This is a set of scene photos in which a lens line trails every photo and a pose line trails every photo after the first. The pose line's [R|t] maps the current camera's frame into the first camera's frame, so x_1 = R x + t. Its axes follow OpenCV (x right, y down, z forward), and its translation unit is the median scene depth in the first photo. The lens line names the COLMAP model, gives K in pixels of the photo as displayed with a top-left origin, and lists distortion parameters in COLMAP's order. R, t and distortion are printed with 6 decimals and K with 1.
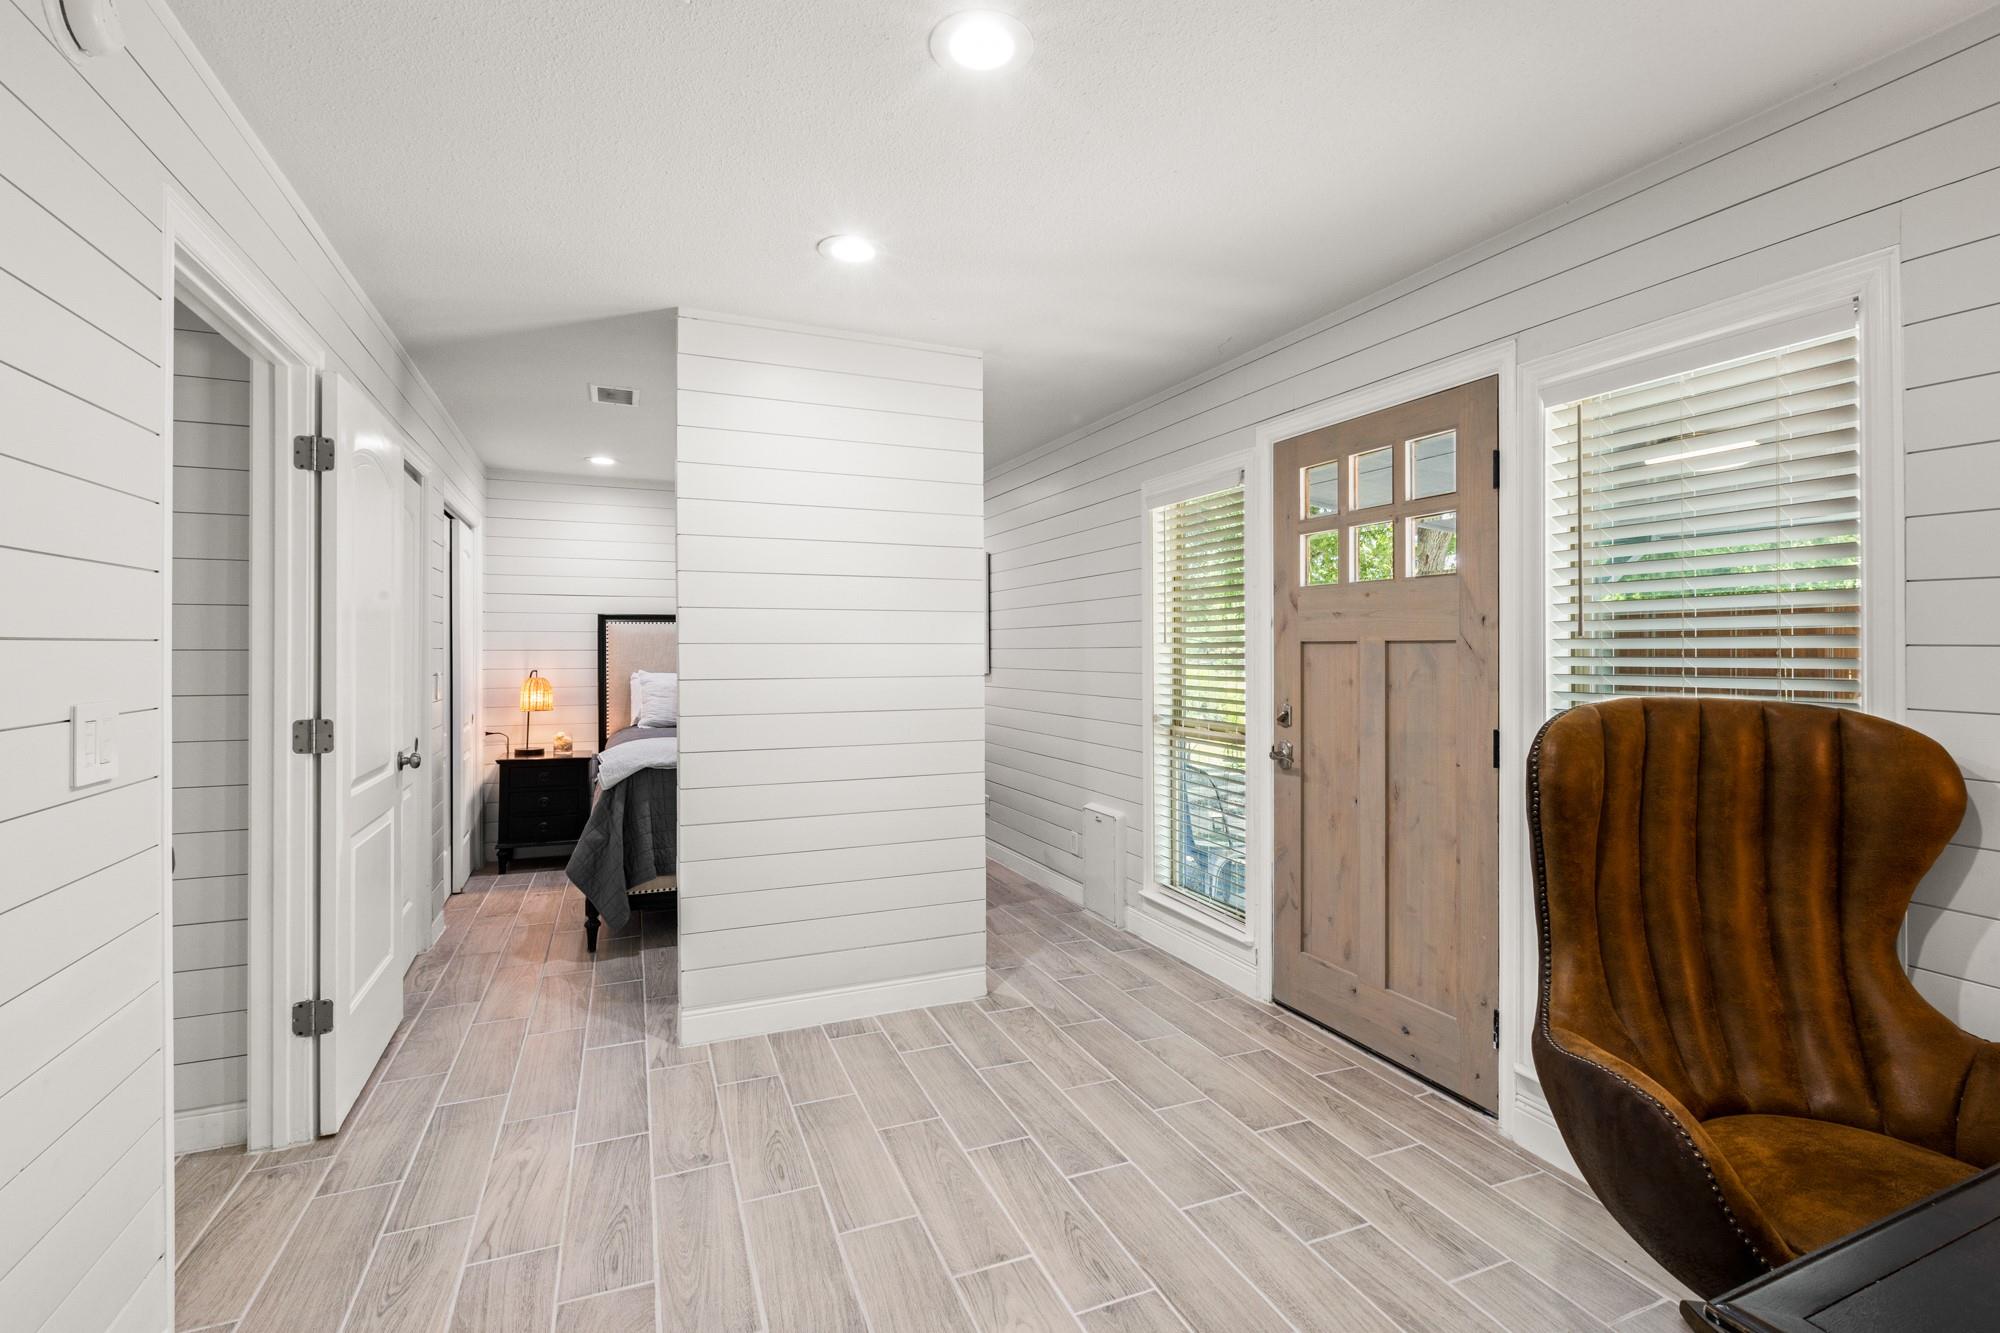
lens RADIAL K [[889.5, 0, 999.3], [0, 889.5, 652.1], [0, 0, 1]] dist [0.002845, 0.000382]
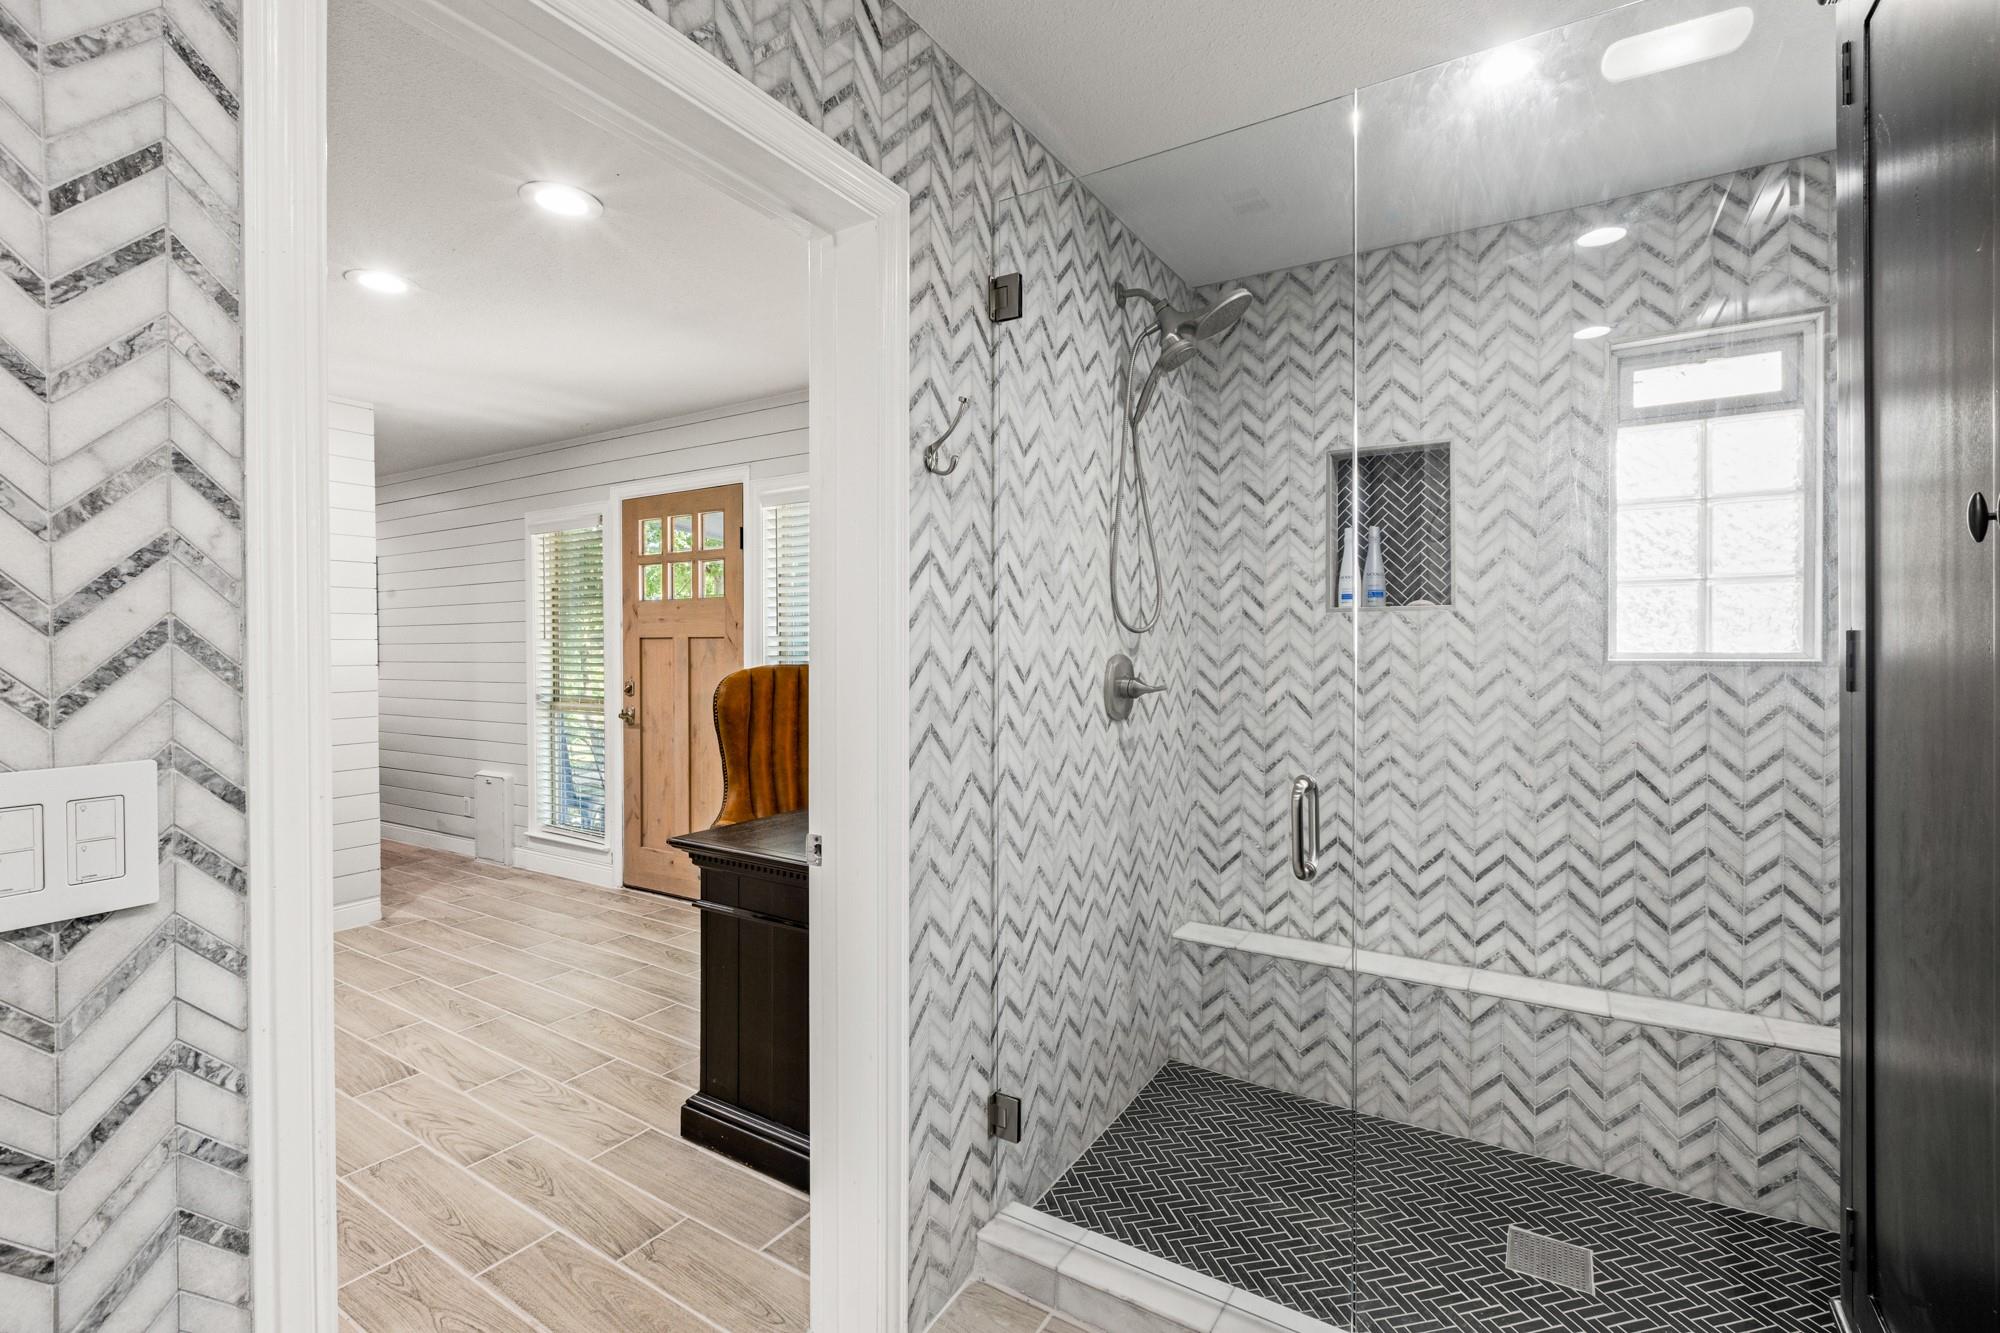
lens RADIAL K [[889.5, 0, 999.3], [0, 889.5, 652.1], [0, 0, 1]] dist [0.002845, 0.000382]
pose [[0.819287, -0.005976, 0.573352, -0.021397], [0.003525, 0.999979, 0.005386, 0.007203], [-0.573372, -0.002392, 0.819292, -0.604887]]
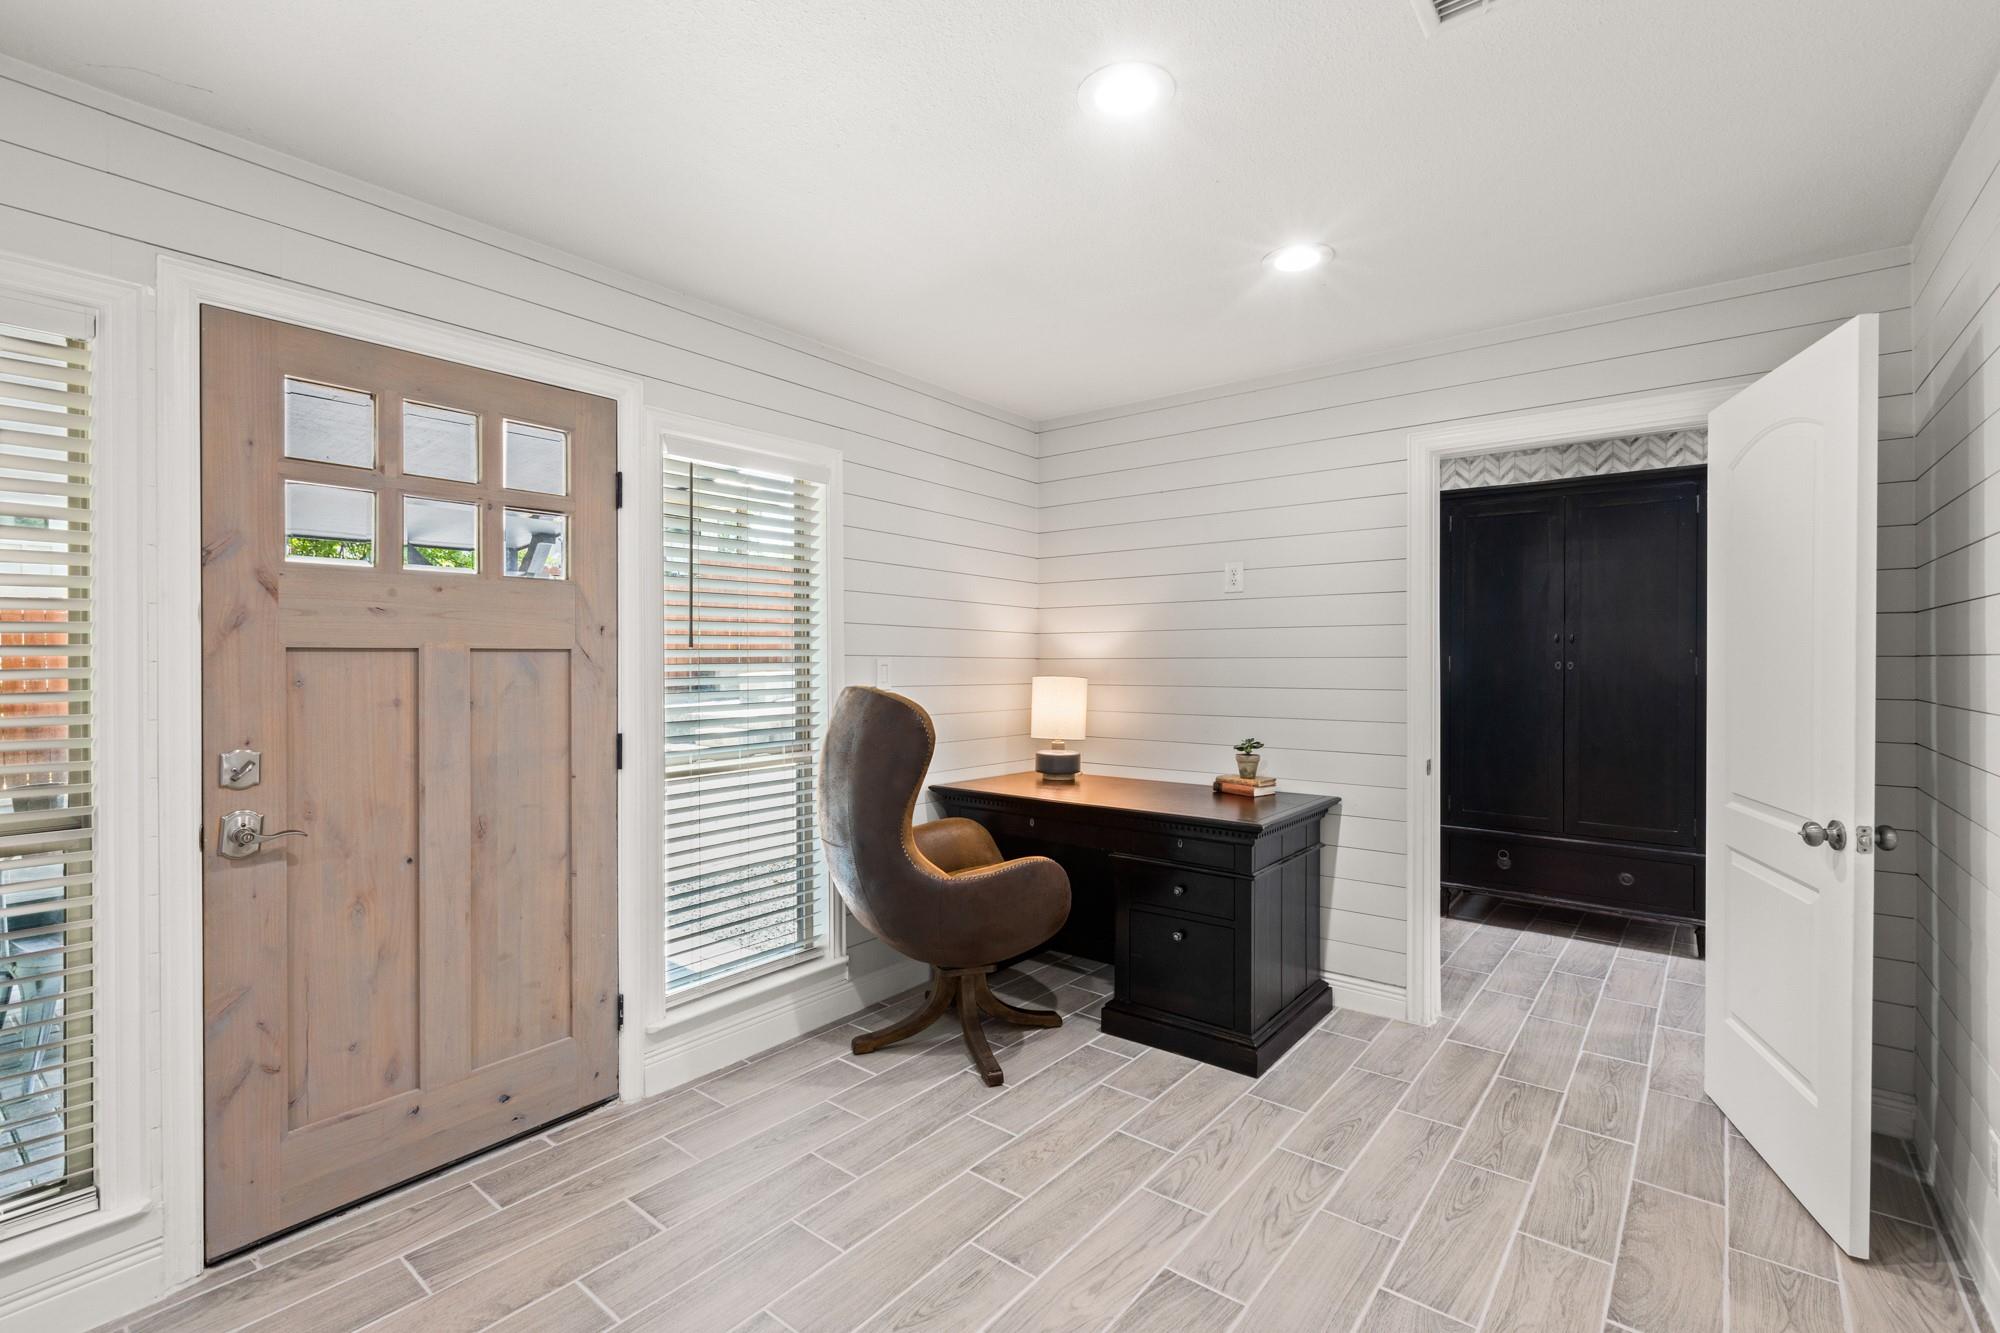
lens RADIAL K [[889.5, 0, 999.3], [0, 889.5, 652.1], [0, 0, 1]] dist [0.002845, 0.000382]
pose [[-0.468500, 0.002887, 0.883459, -0.511859], [0.003211, 0.999994, -0.001564, -0.006254], [-0.883458, 0.002104, -0.468506, 0.933417]]
